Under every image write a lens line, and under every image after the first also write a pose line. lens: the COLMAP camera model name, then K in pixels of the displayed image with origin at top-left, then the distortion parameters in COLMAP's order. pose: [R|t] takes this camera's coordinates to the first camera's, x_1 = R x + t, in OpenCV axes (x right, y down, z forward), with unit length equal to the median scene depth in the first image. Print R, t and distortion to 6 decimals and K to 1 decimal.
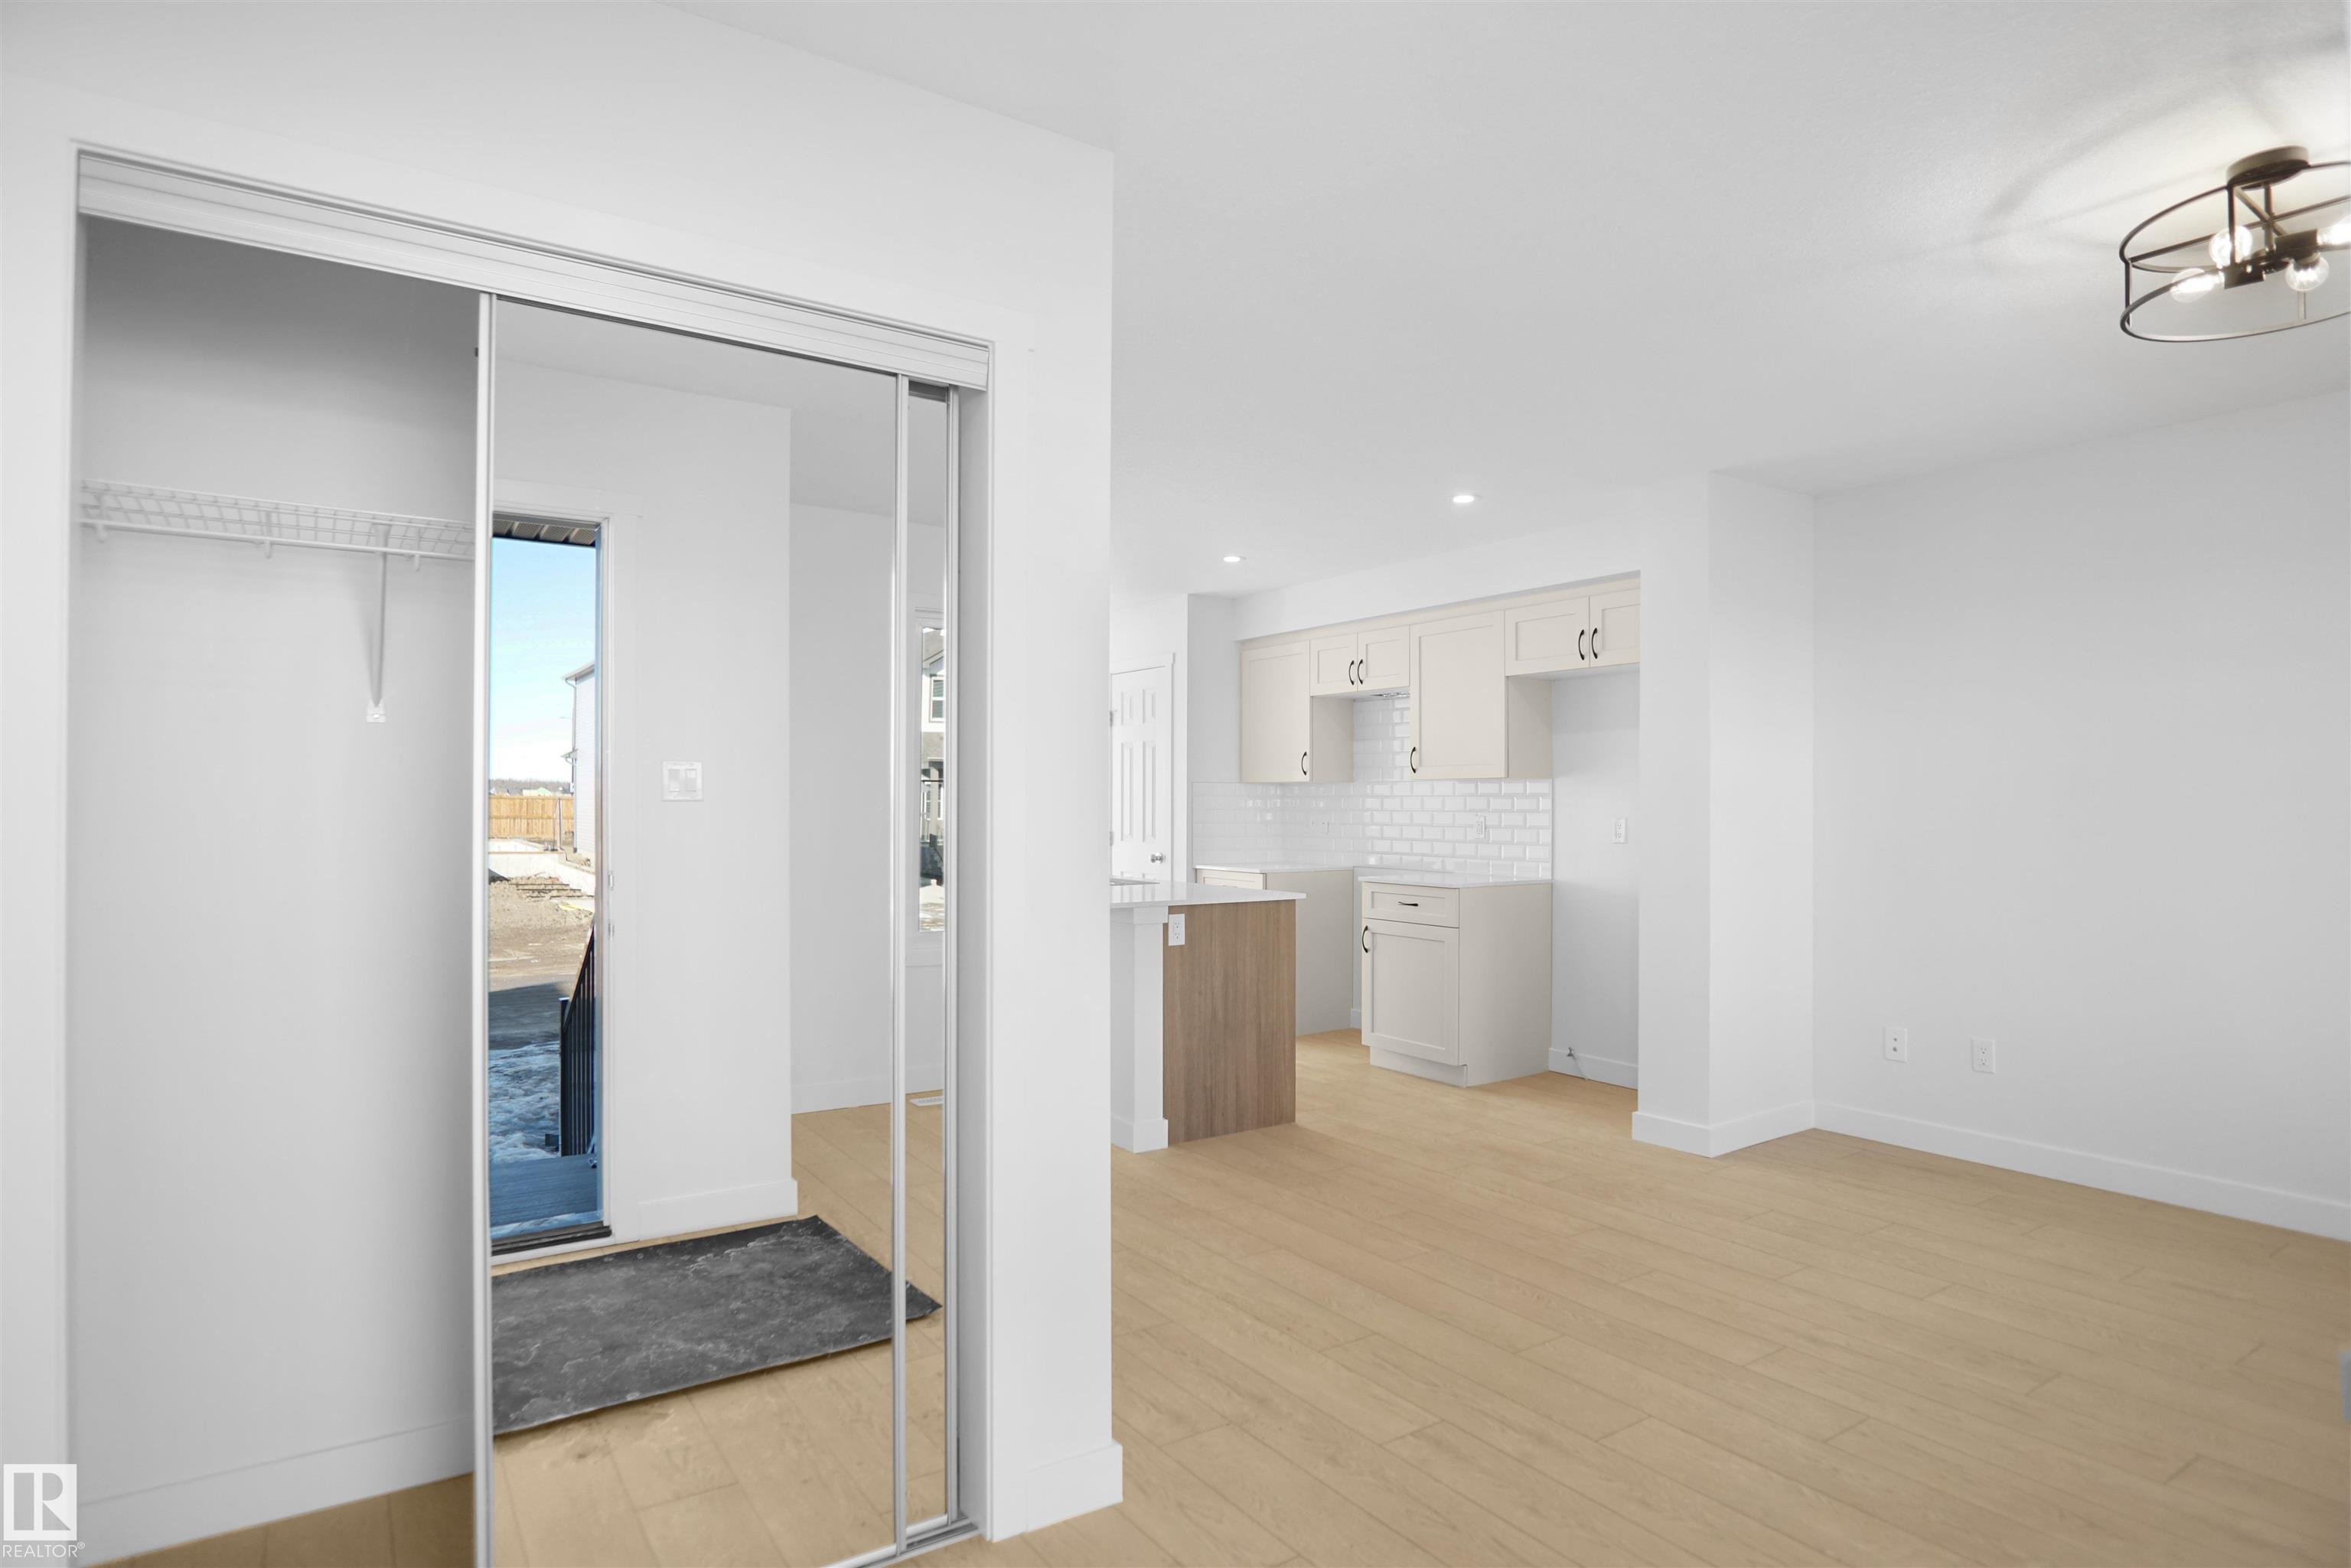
lens RADIAL K [[1280.0, 0, 1191.1], [0, 1280.0, 777.8], [0, 0, 1]] dist [-0.032396, 0.008853]
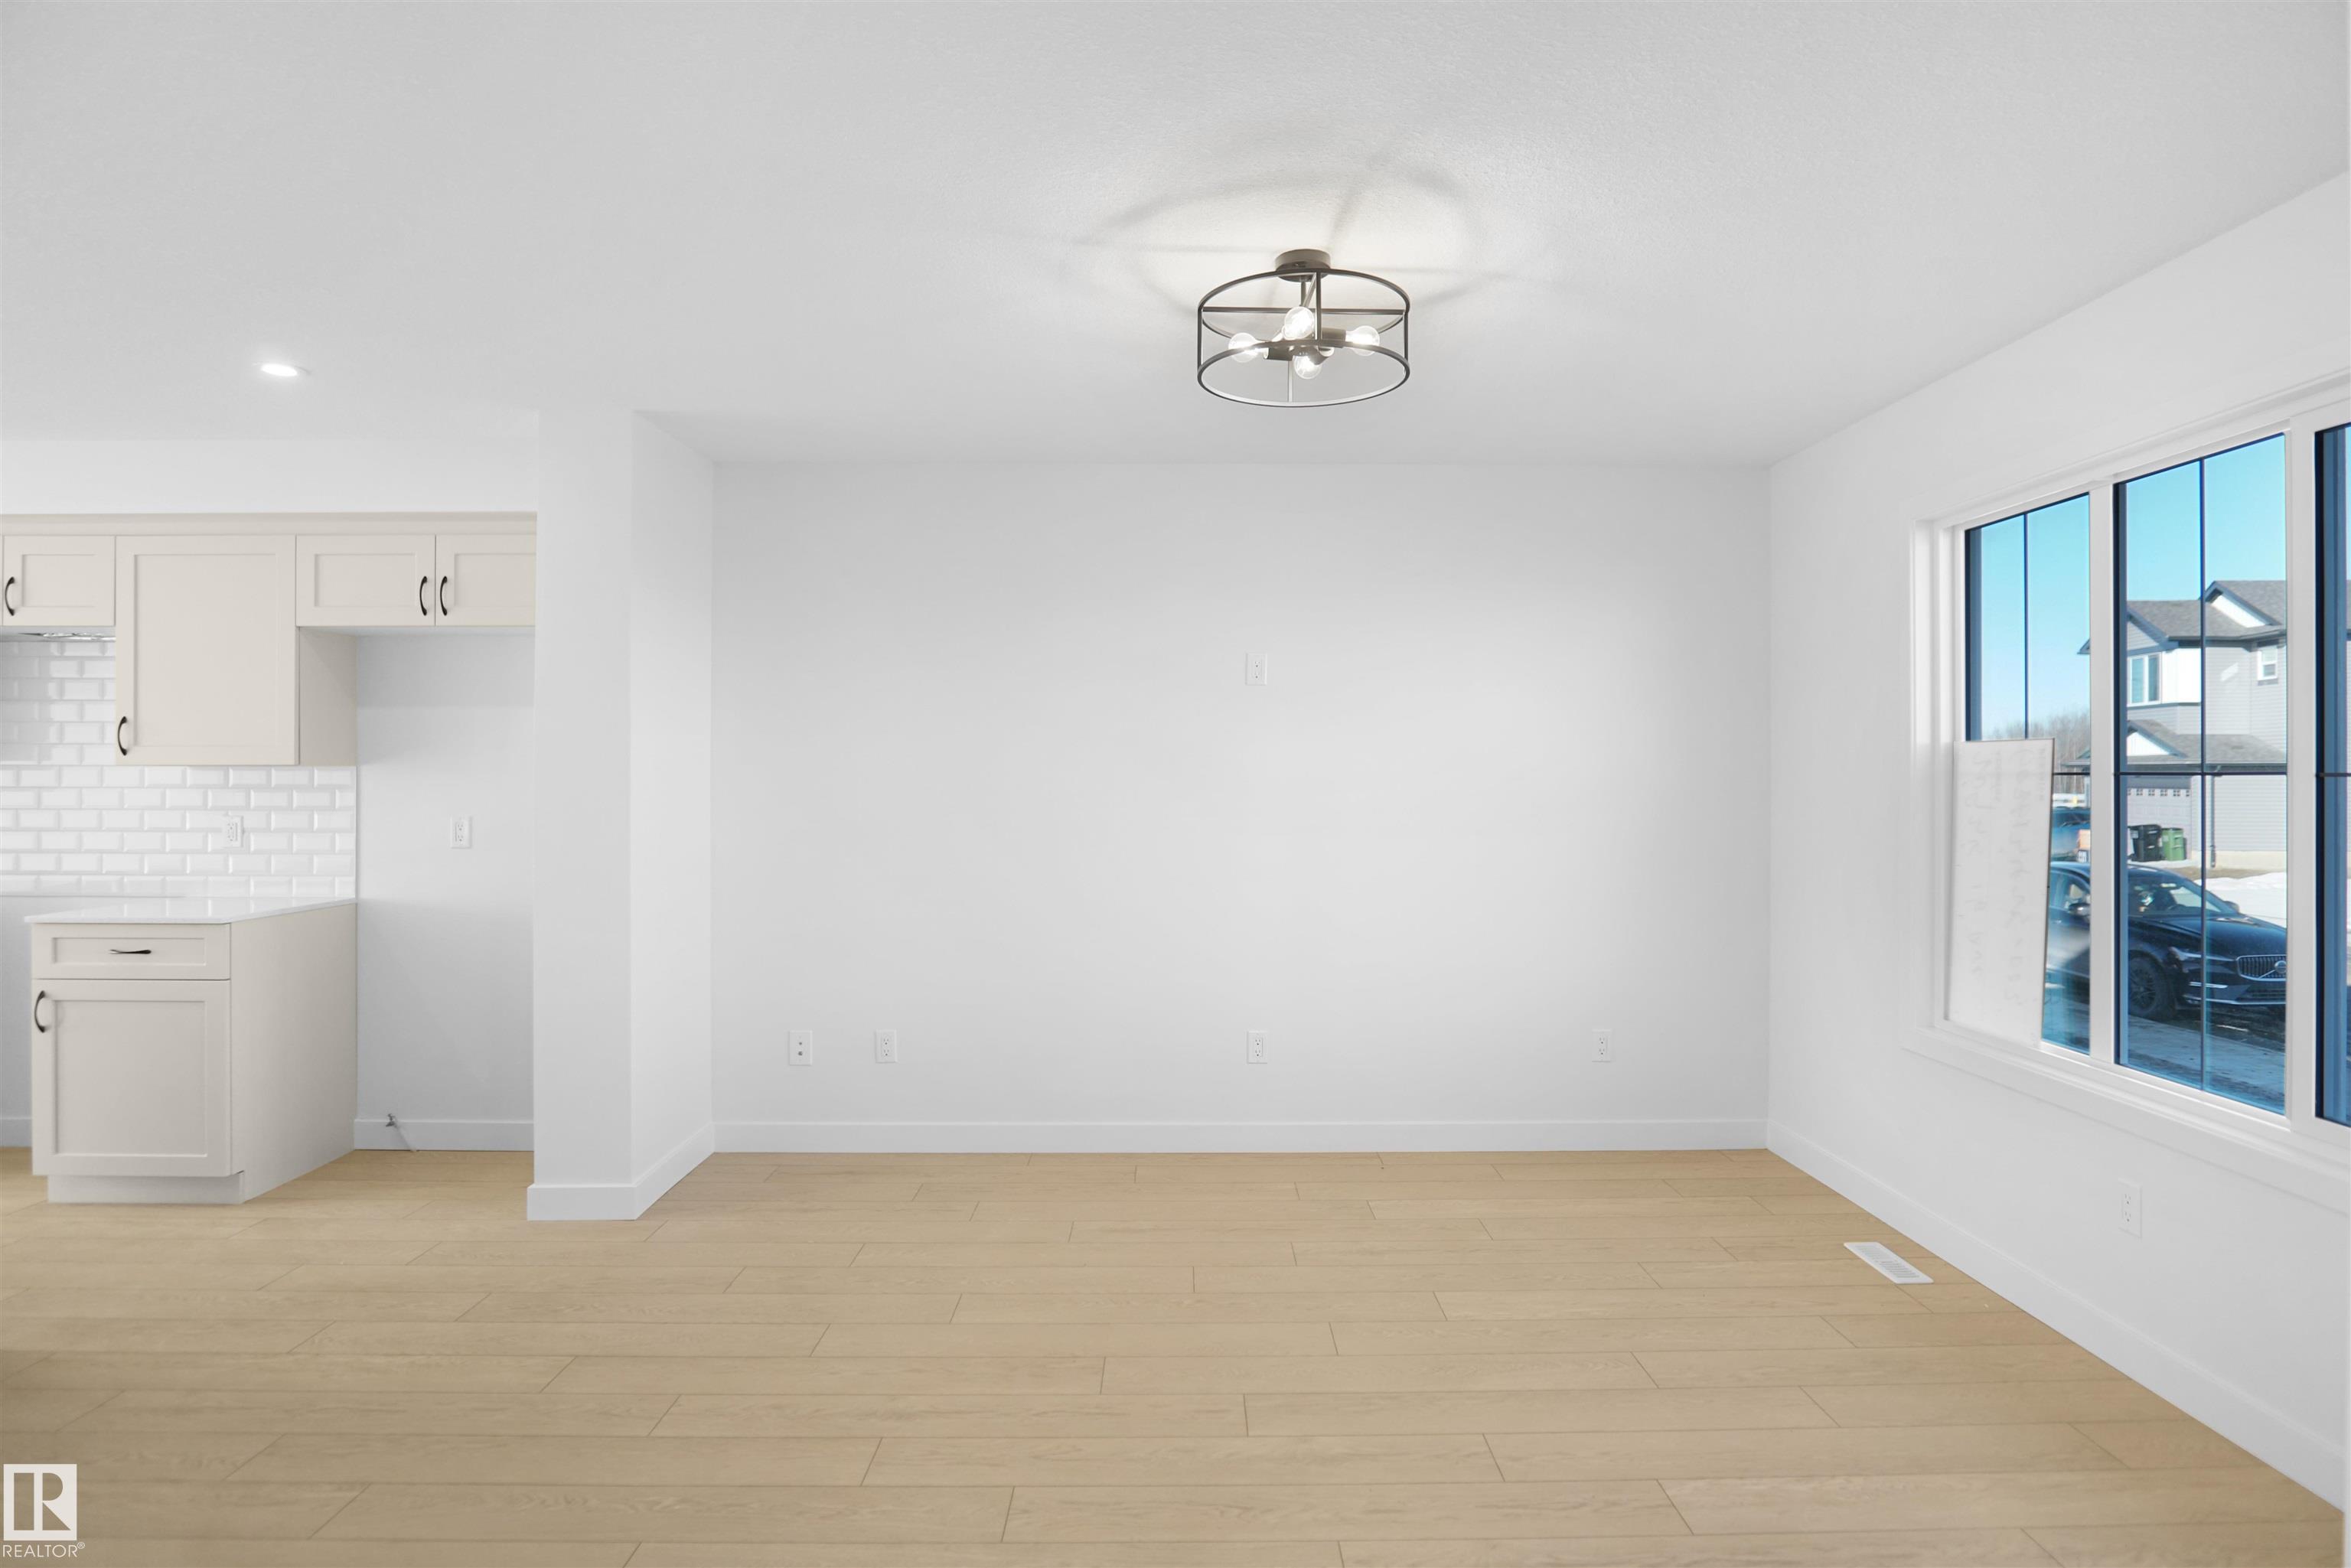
lens RADIAL K [[1280.0, 0, 1191.1], [0, 1280.0, 777.8], [0, 0, 1]] dist [-0.032396, 0.008853]
pose [[0.552624, -0.000838, 0.833430, -0.081837], [-0.018066, 0.999752, 0.012984, -0.012907], [-0.833235, -0.022232, 0.552472, 0.197296]]
